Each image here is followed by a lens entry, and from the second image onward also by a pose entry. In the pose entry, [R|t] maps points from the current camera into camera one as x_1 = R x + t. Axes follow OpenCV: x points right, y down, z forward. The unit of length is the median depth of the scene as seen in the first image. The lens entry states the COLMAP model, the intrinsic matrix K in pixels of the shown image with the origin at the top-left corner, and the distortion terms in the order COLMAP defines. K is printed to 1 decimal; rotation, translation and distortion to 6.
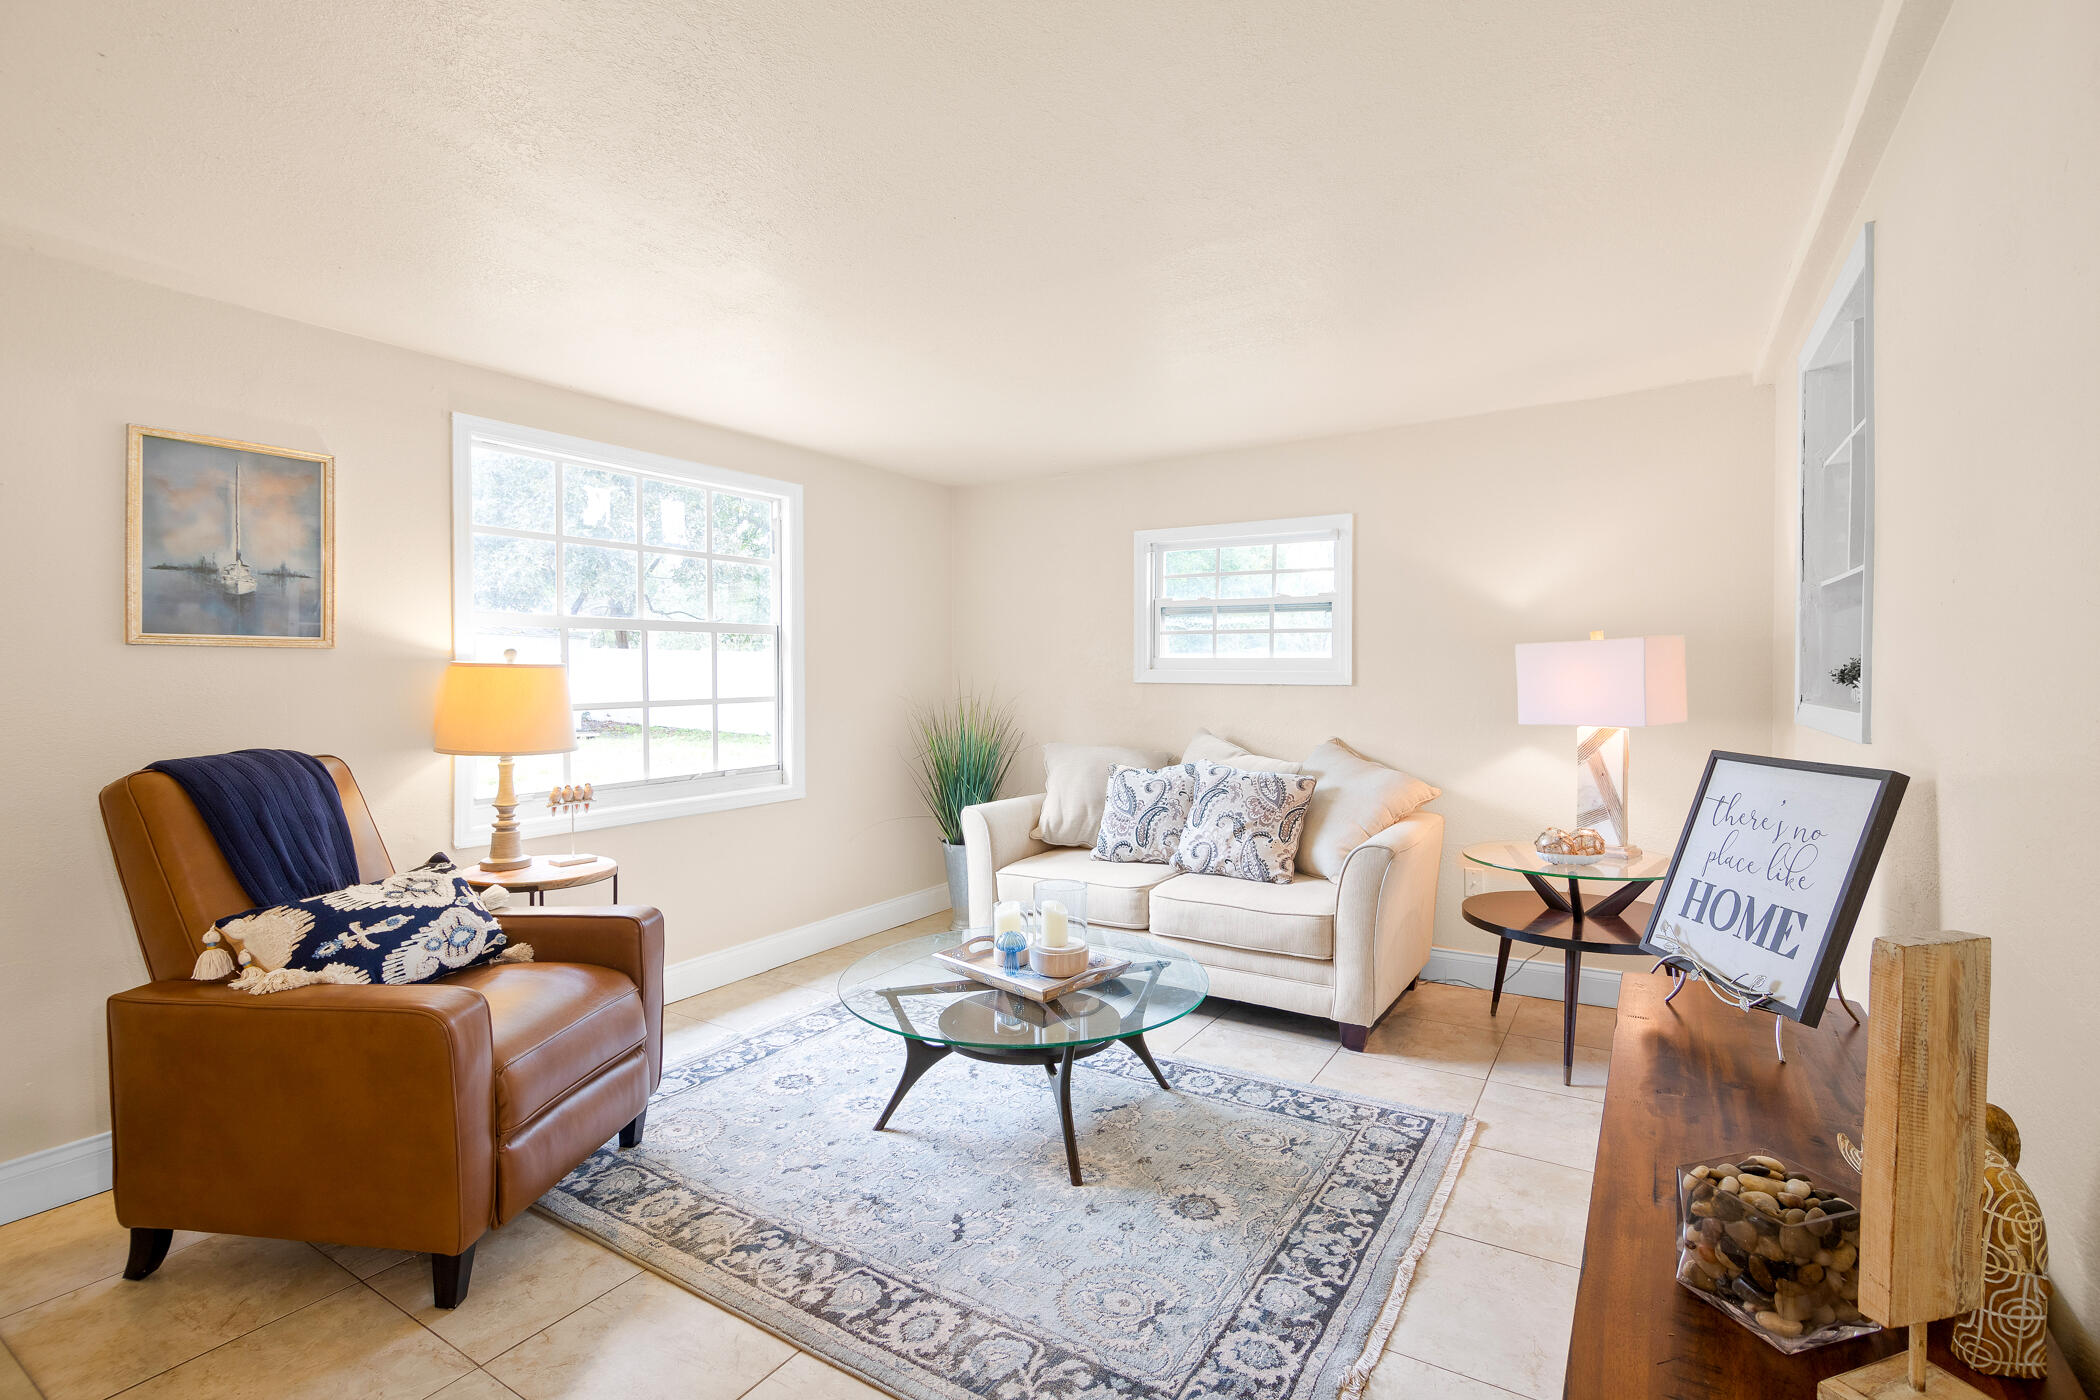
lens RADIAL K [[973.7, 0, 1002.0], [0, 973.7, 671.2], [0, 0, 1]] dist [-0.013419, -0.003915]
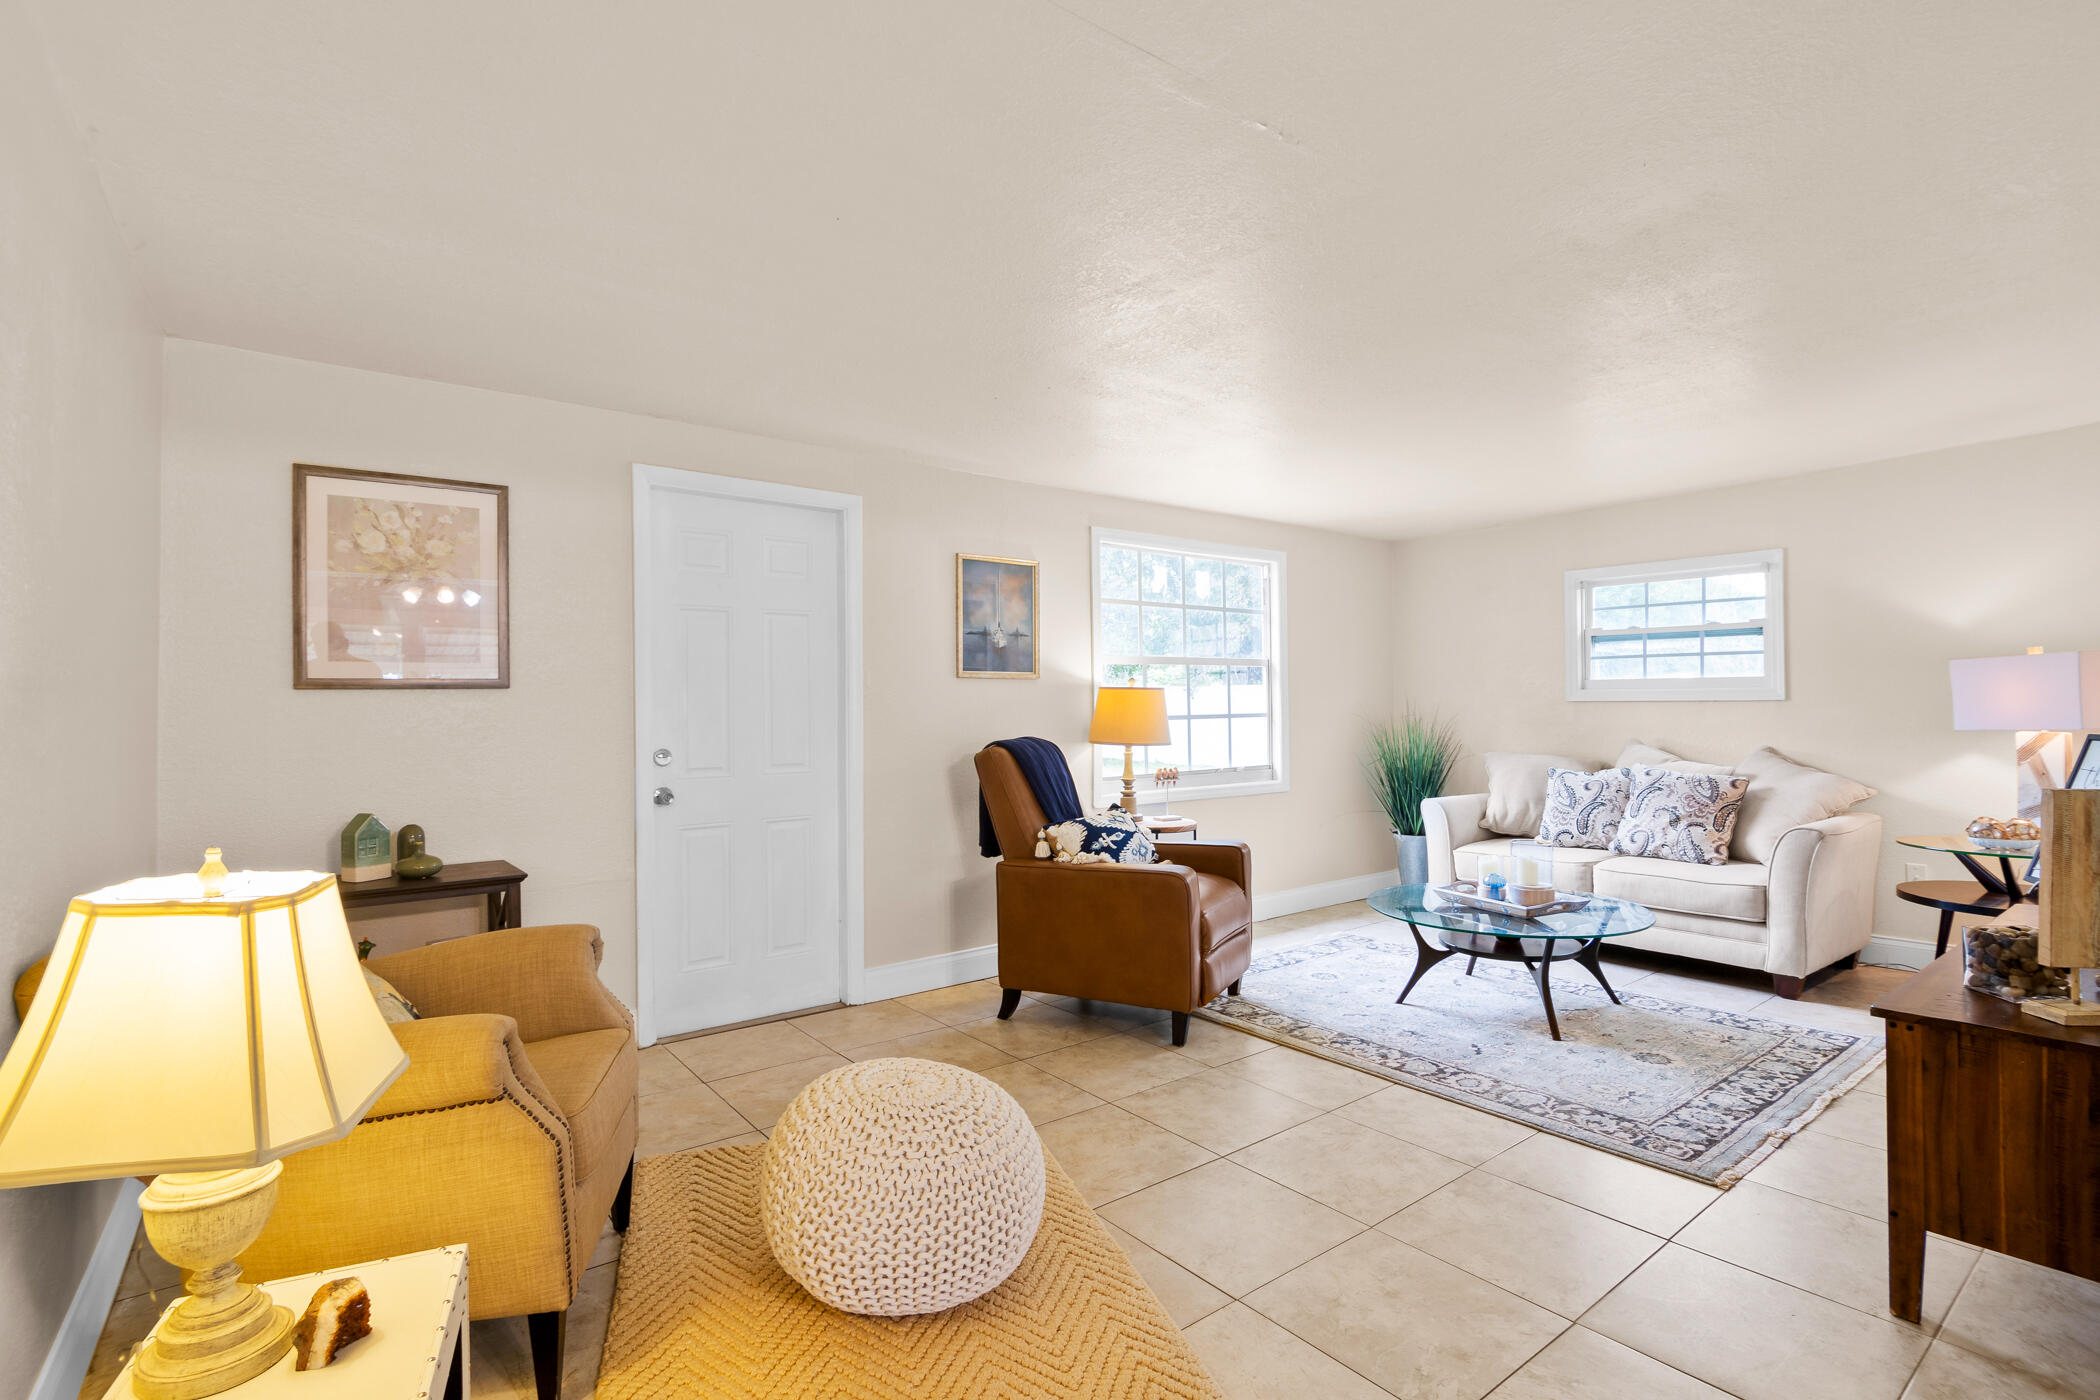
lens RADIAL K [[973.7, 0, 1036.7], [0, 973.7, 695.7], [0, 0, 1]] dist [-0.013419, -0.003915]
pose [[0.947105, -0.012295, -0.320688, -0.161052], [0.008729, 0.999883, -0.012556, 0.023962], [0.320804, 0.009093, 0.947102, -0.527810]]
